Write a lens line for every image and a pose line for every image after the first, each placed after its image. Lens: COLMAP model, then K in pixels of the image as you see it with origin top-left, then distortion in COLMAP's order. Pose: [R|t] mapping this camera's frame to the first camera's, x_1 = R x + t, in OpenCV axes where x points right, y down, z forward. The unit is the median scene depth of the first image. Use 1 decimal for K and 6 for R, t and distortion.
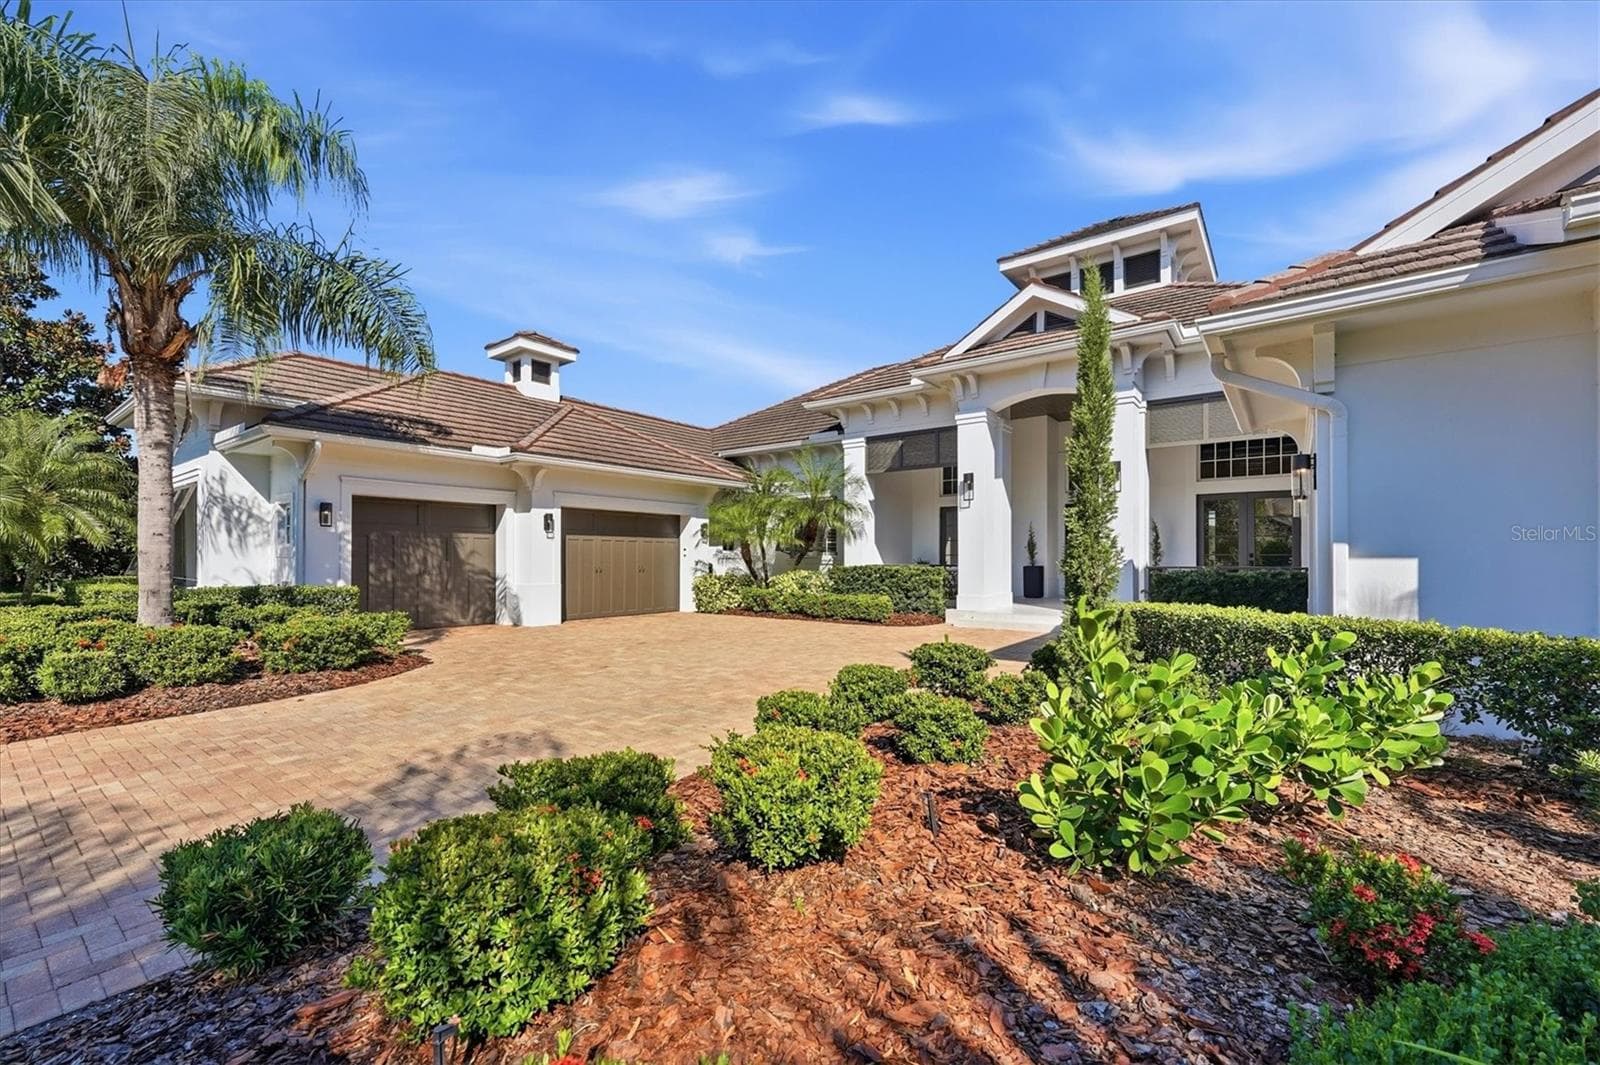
lens RADIAL K [[653.1, 0, 803.5], [0, 653.1, 558.6], [0, 0, 1]] dist [-0.002043, -0.000064]
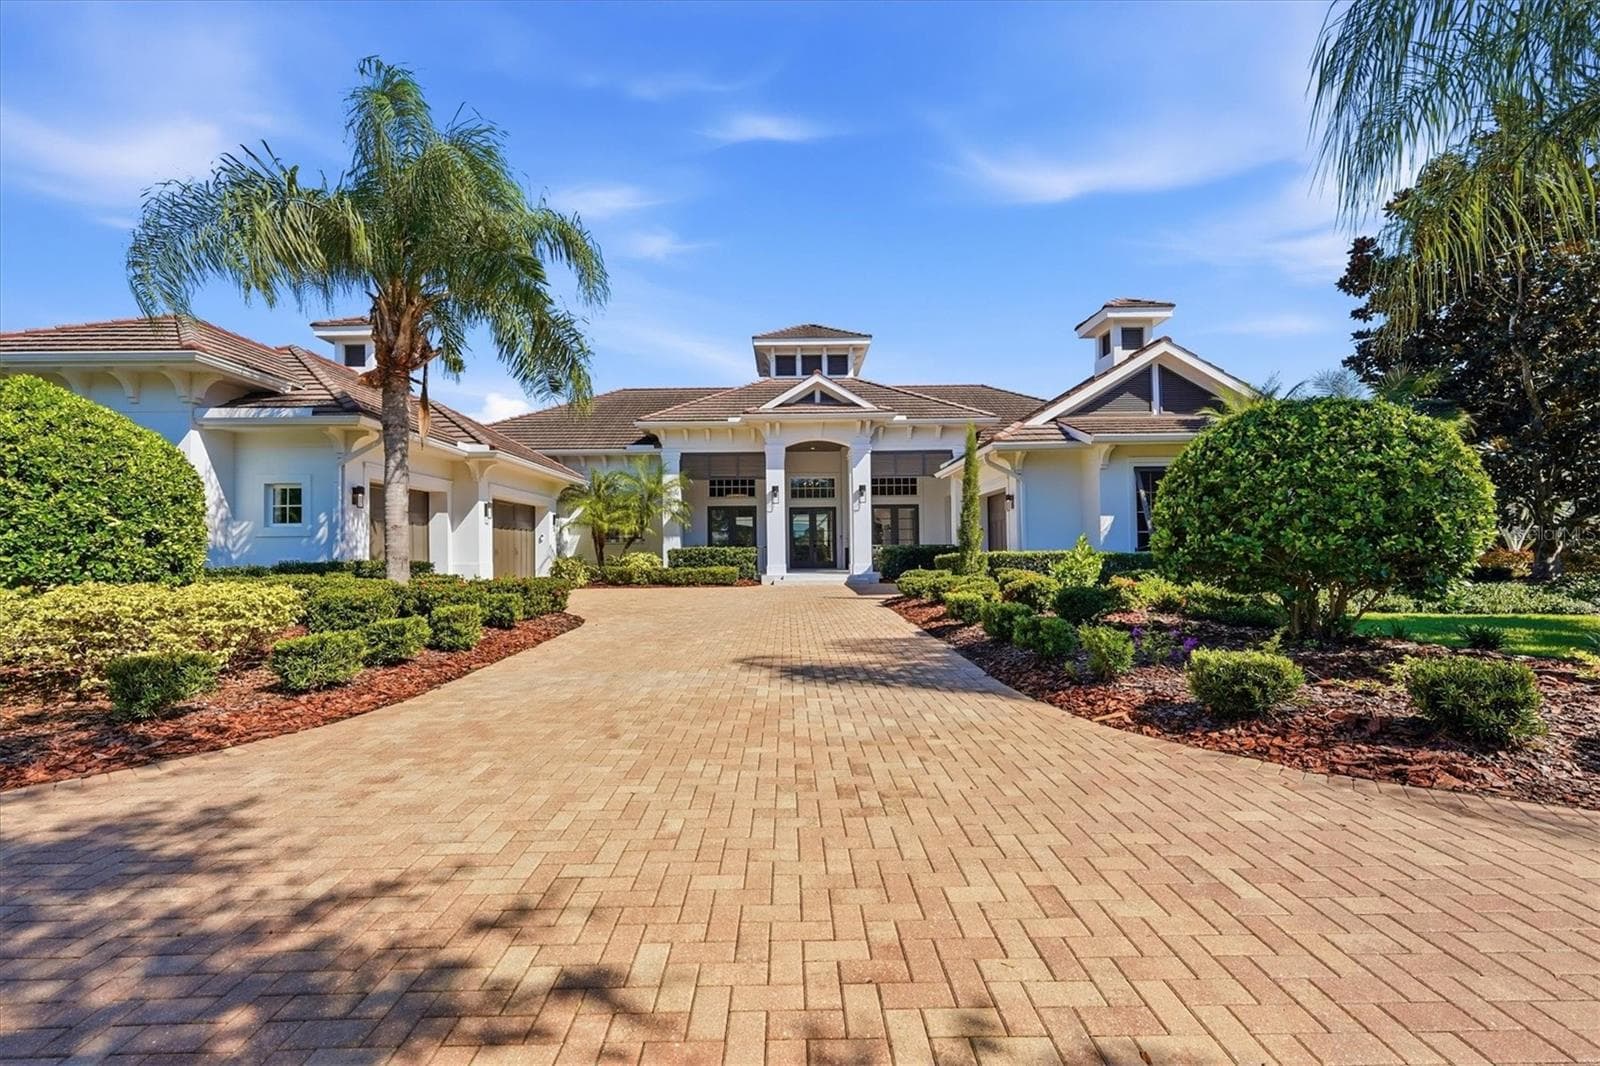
lens RADIAL K [[653.1, 0, 793.4], [0, 653.1, 530.3], [0, 0, 1]] dist [-0.002043, -0.000064]
pose [[0.788993, 0.012614, 0.614273, -0.595005], [0.011569, 0.999307, -0.035381, 0.025731], [-0.614293, 0.035022, 0.788300, -0.211500]]
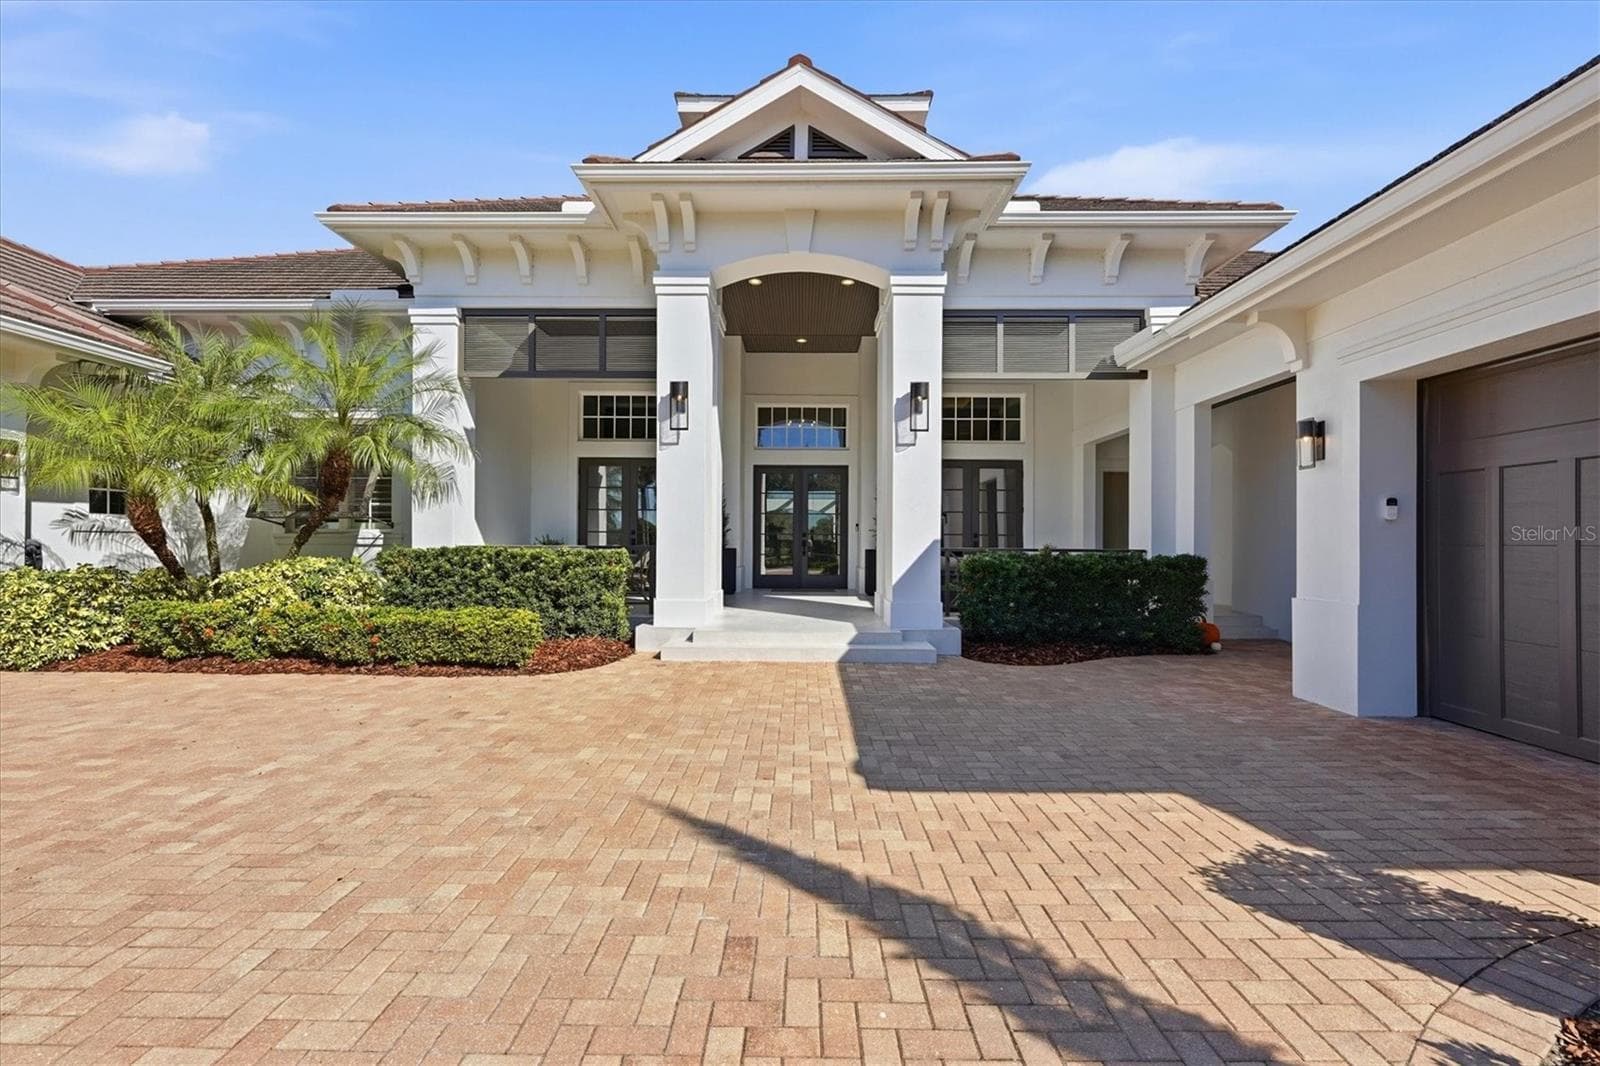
lens RADIAL K [[653.1, 0, 796.2], [0, 653.1, 545.4], [0, 0, 1]] dist [-0.002043, -0.000064]
pose [[0.808367, 0.003183, 0.588670, 0.004211], [-0.004907, 0.999987, 0.001332, 0.007425], [-0.588658, -0.003966, 0.808372, 0.443326]]
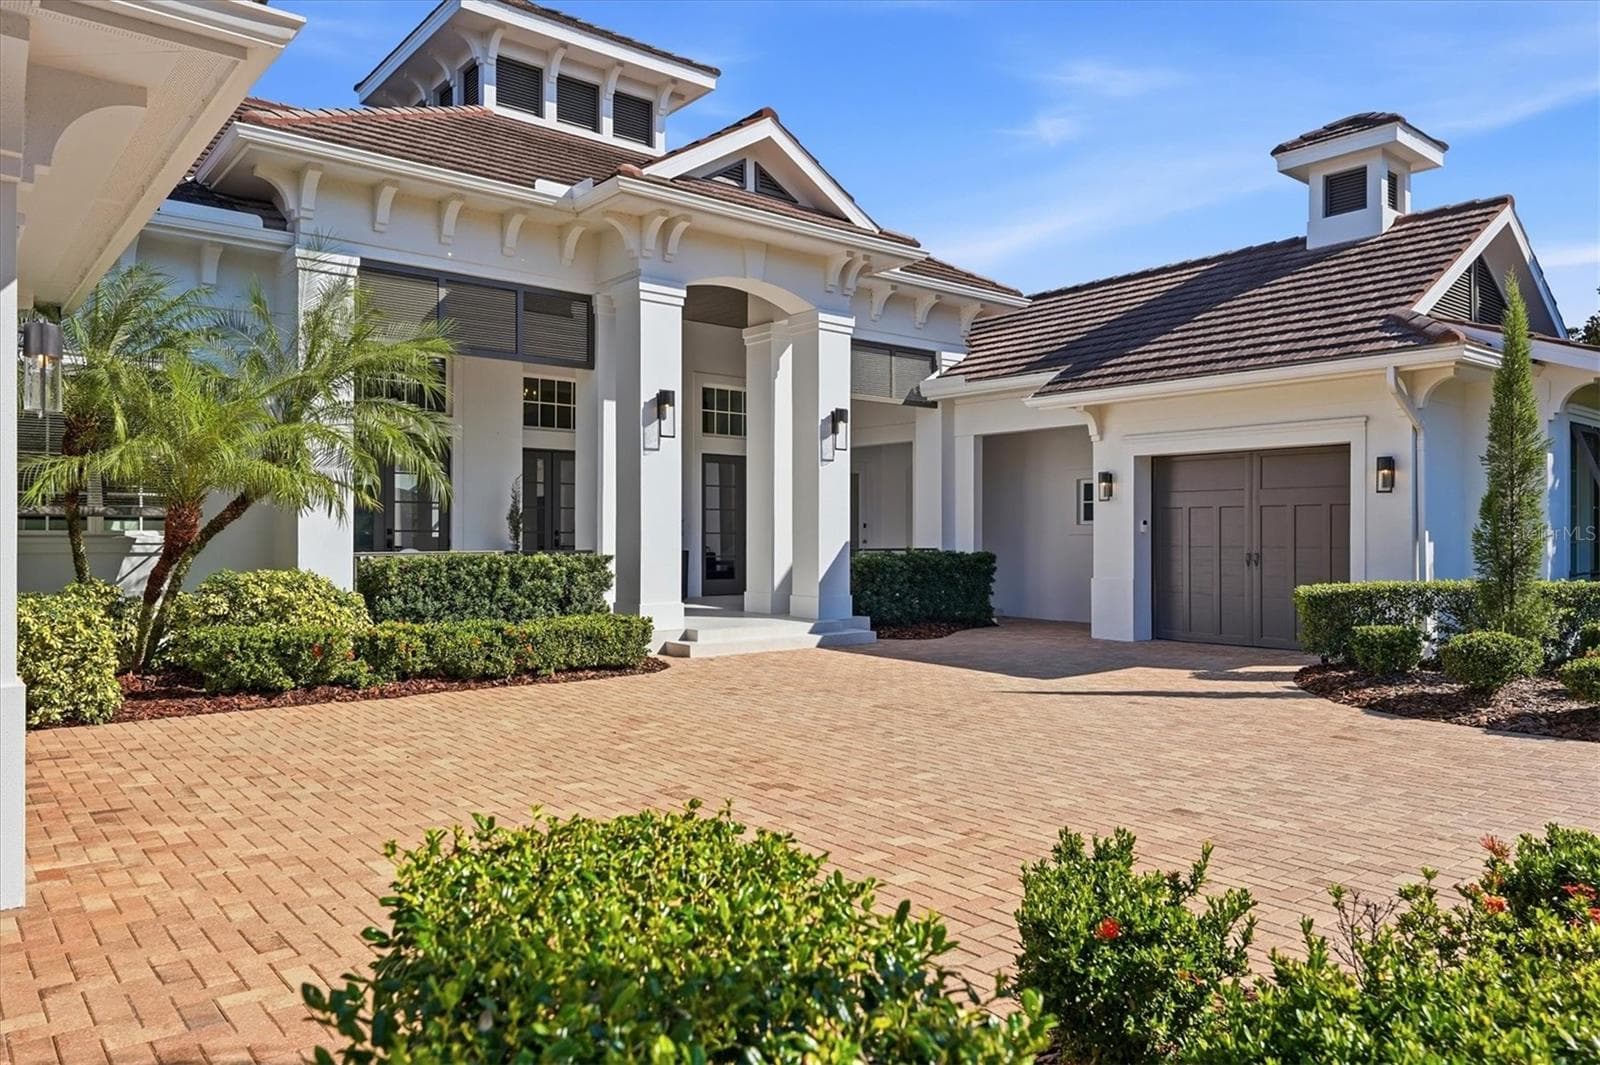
lens RADIAL K [[1066.7, 0, 802.6], [0, 1066.7, 540.5], [0, 0, 1]] dist [-0.011245, 0.002905]
pose [[0.229577, -0.002843, 0.973286, -0.572941], [0.000057, 0.999996, 0.002908, -0.001597], [-0.973291, -0.000612, 0.229576, 0.608337]]
